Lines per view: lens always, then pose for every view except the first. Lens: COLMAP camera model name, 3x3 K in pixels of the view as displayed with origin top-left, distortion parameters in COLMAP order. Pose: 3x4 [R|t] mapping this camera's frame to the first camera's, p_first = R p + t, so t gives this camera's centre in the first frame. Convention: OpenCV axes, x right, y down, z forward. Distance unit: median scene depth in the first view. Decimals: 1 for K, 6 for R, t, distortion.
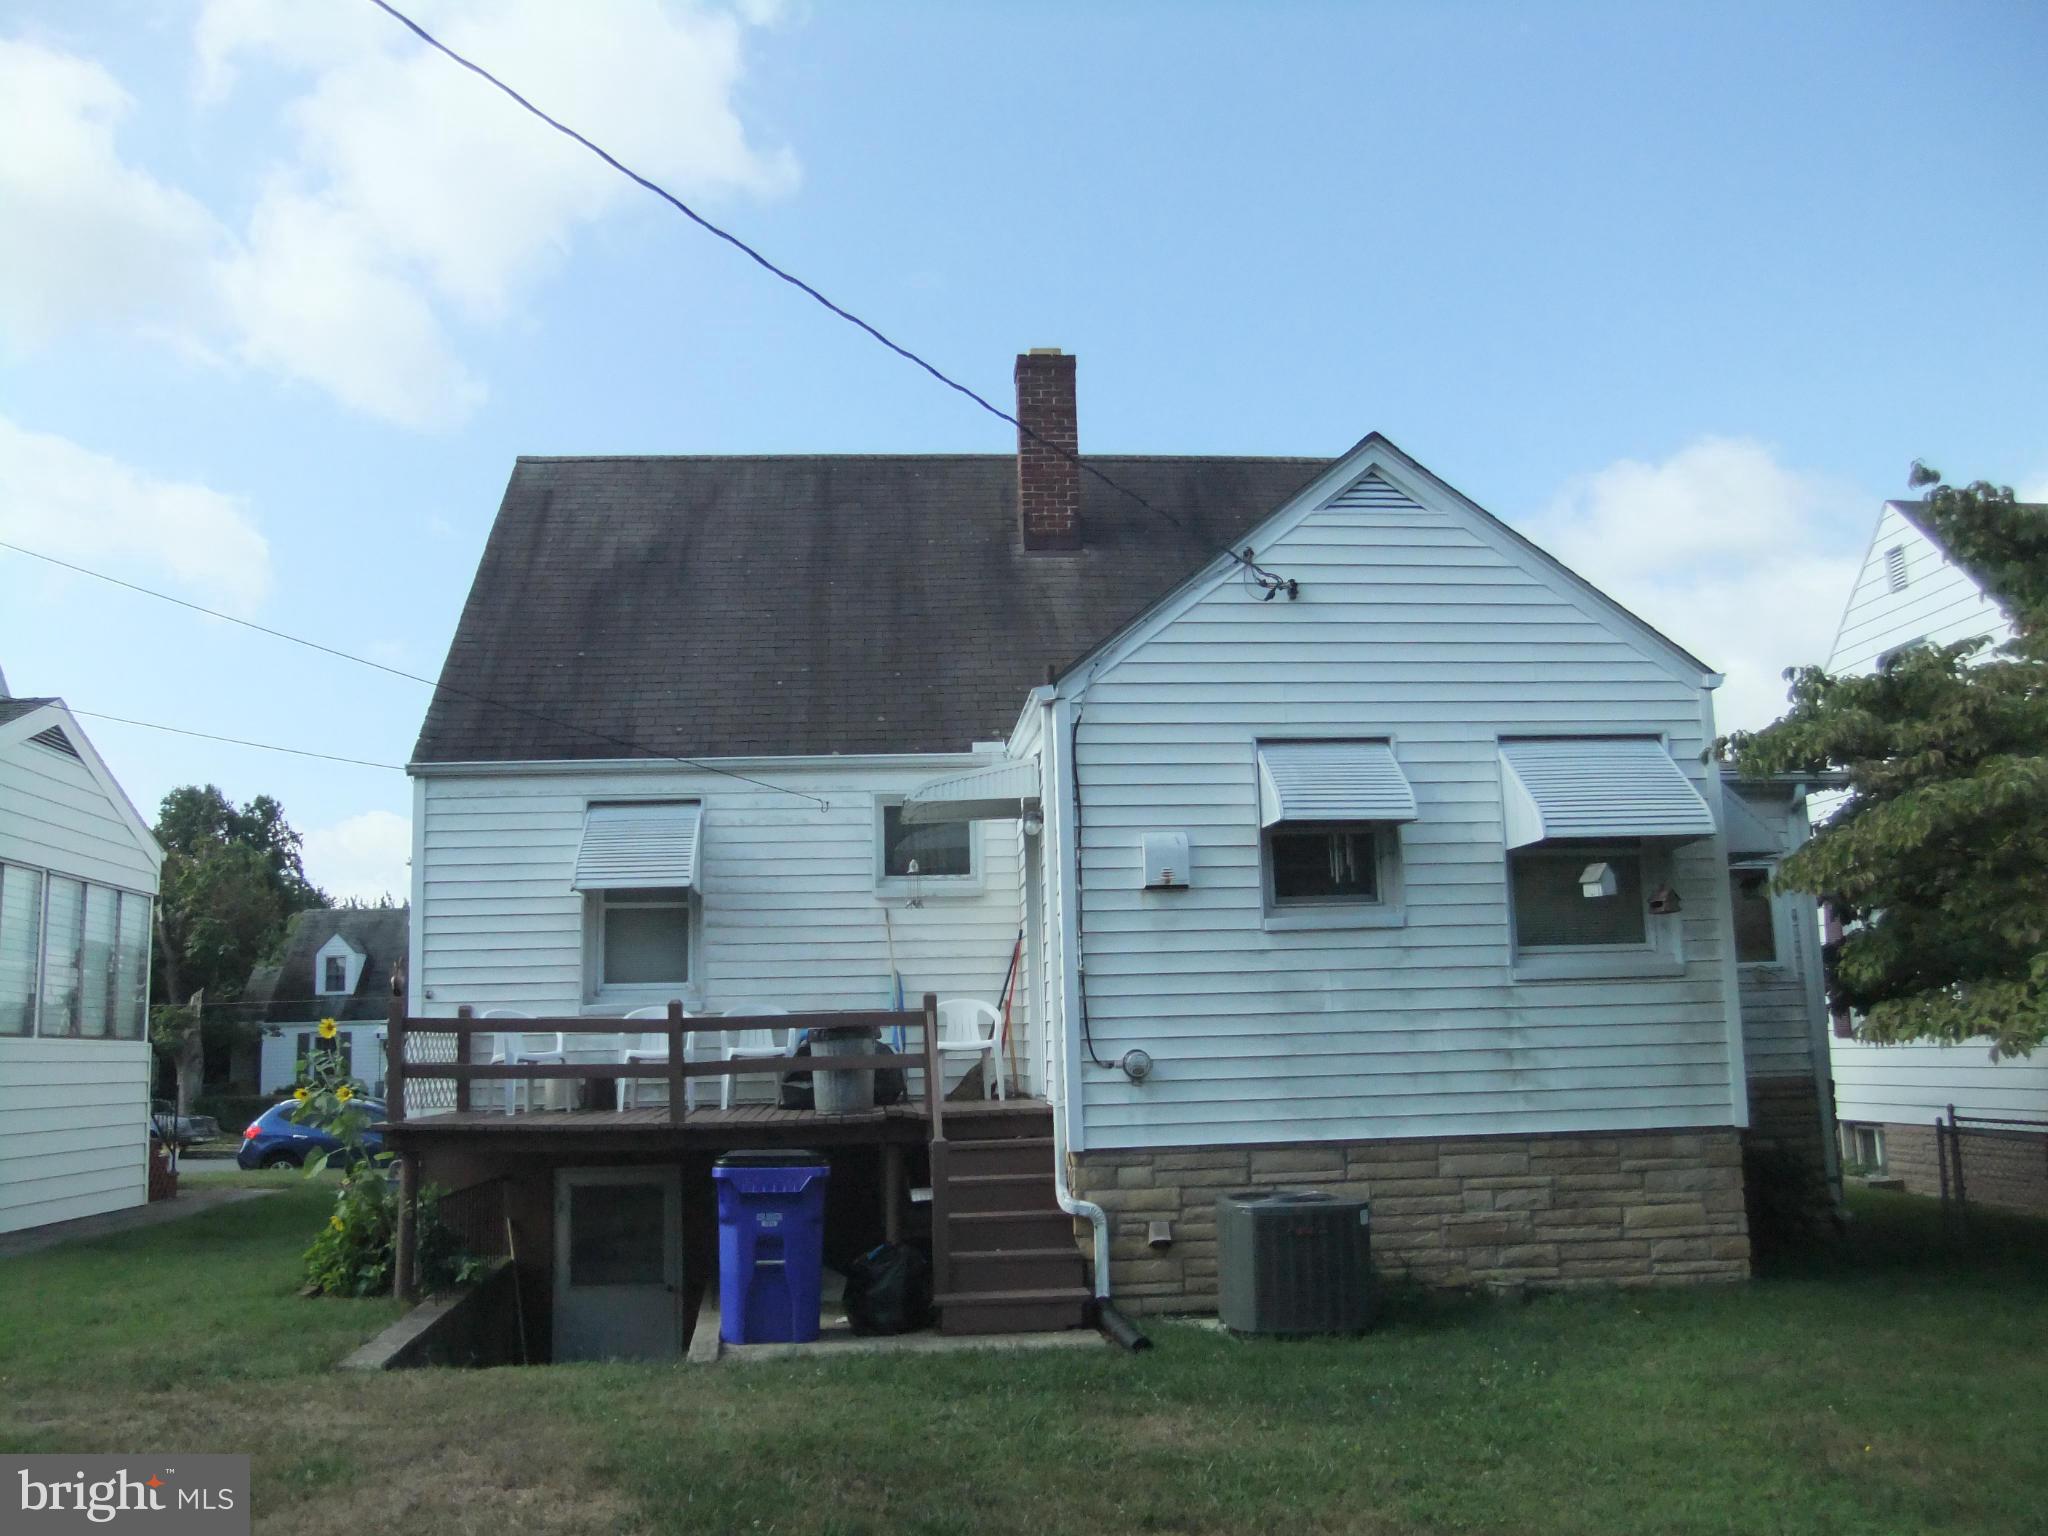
lens RADIAL K [[1555.6, 0, 1011.0], [0, 1555.6, 776.8], [0, 0, 1]] dist [-0.002568, -0.008266]
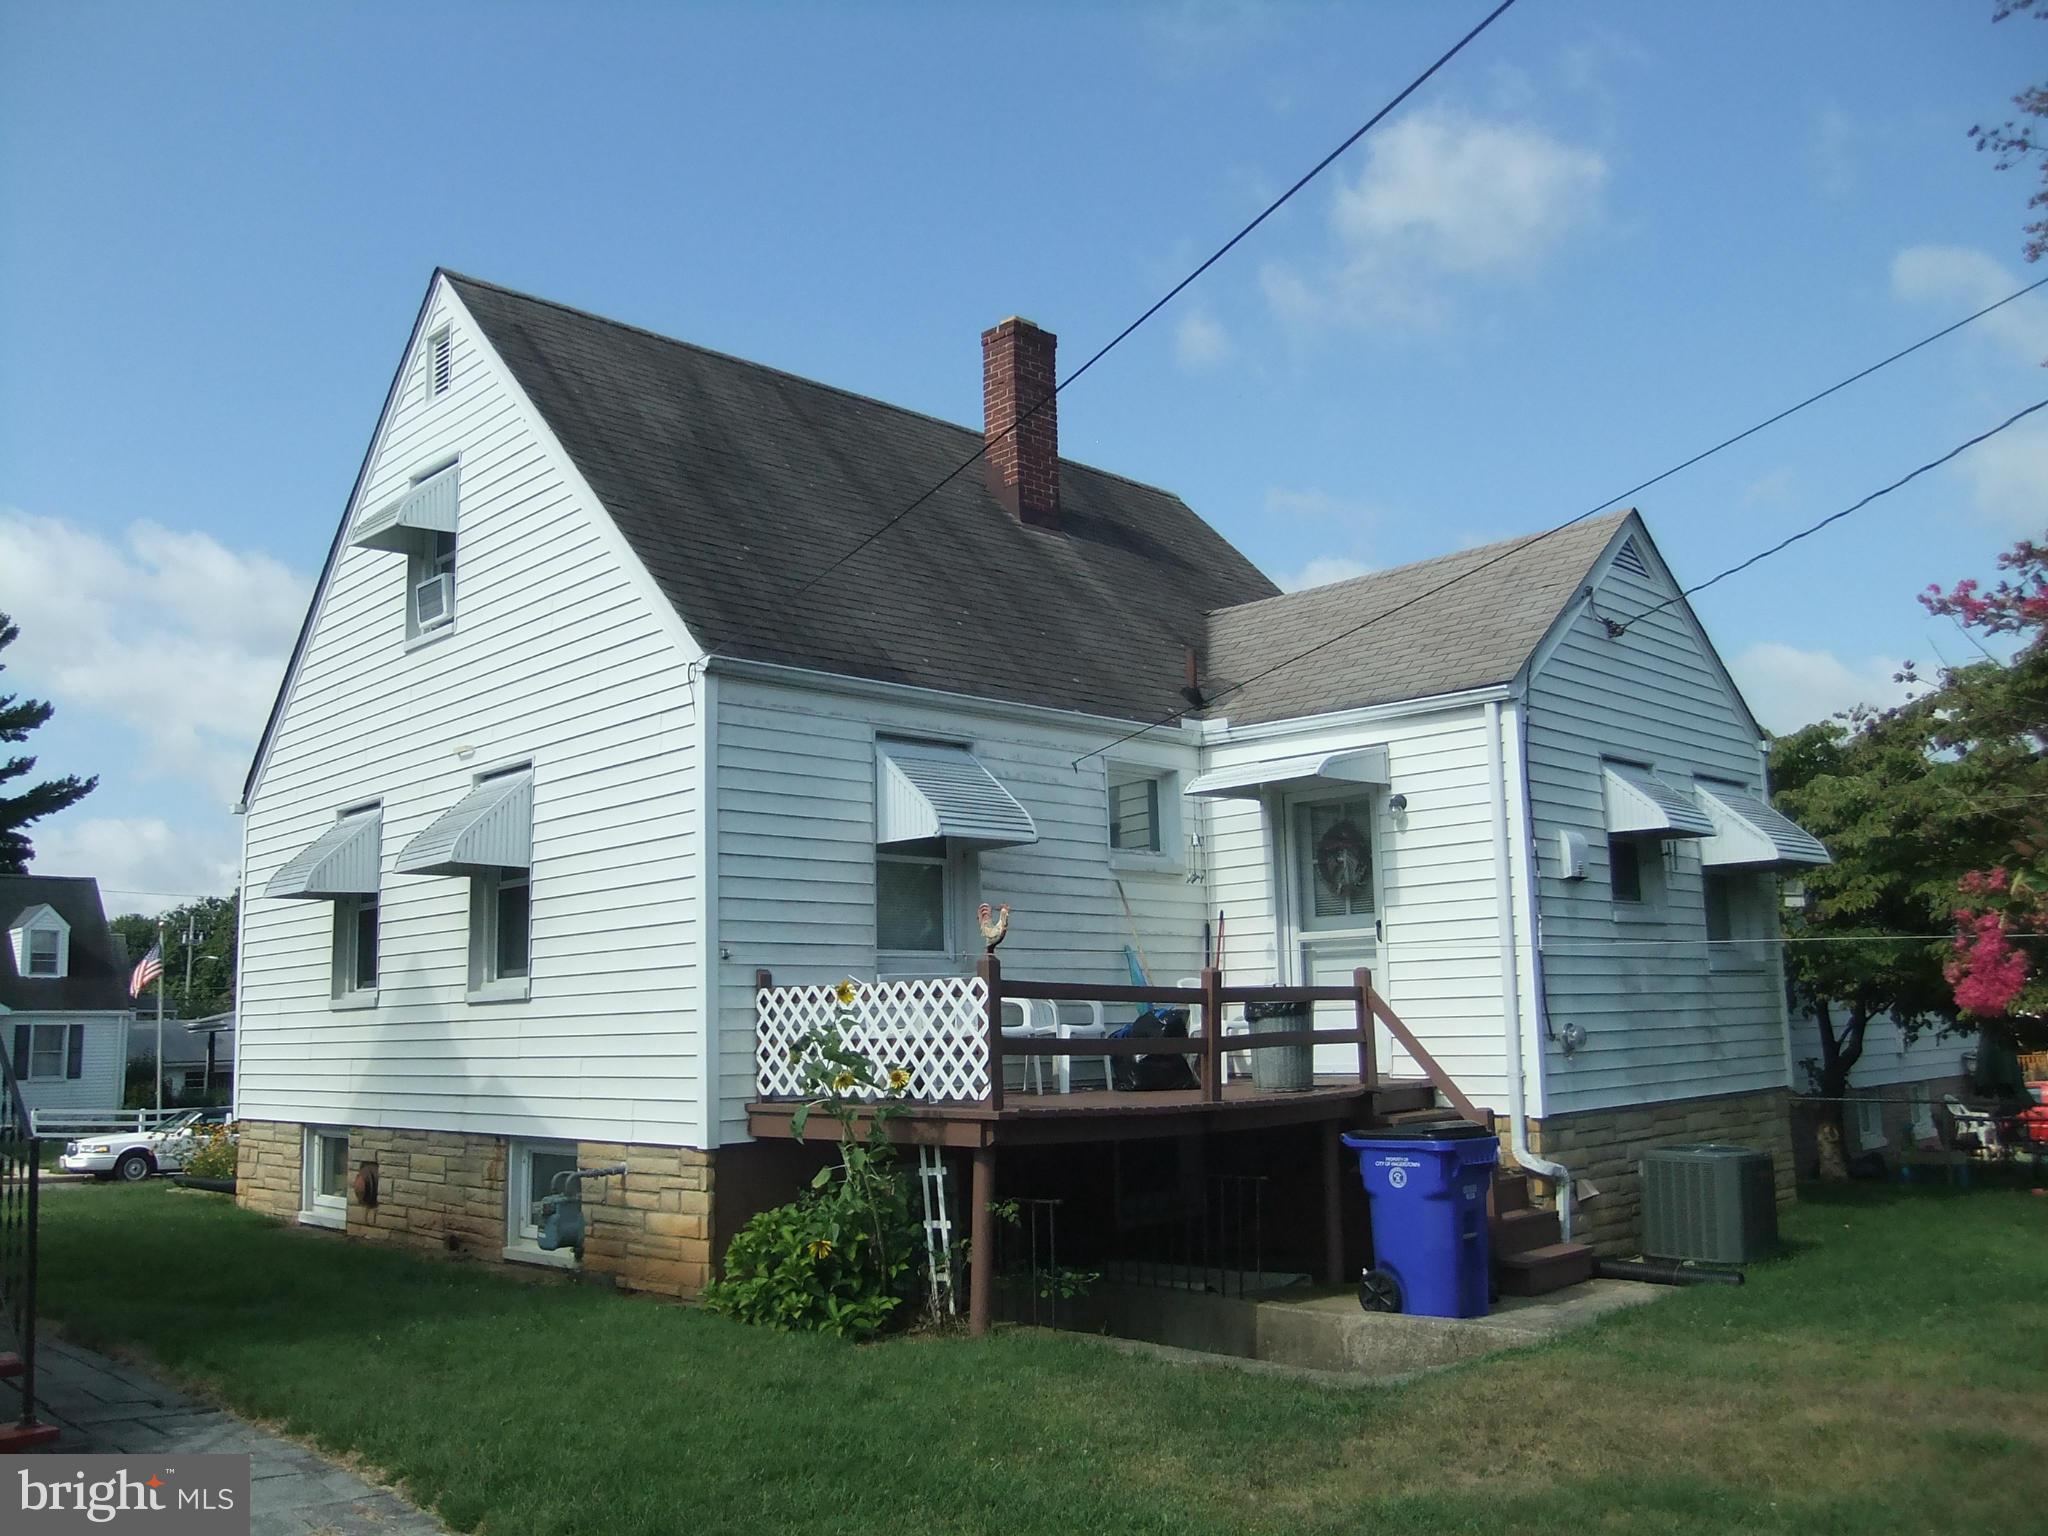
lens RADIAL K [[1555.6, 0, 1015.7], [0, 1555.6, 766.1], [0, 0, 1]] dist [-0.002568, -0.008266]
pose [[0.786758, 0.107047, 0.607909, -0.728071], [-0.101188, 0.993891, -0.044057, 0.064624], [-0.608911, -0.026851, 0.792784, 0.290858]]
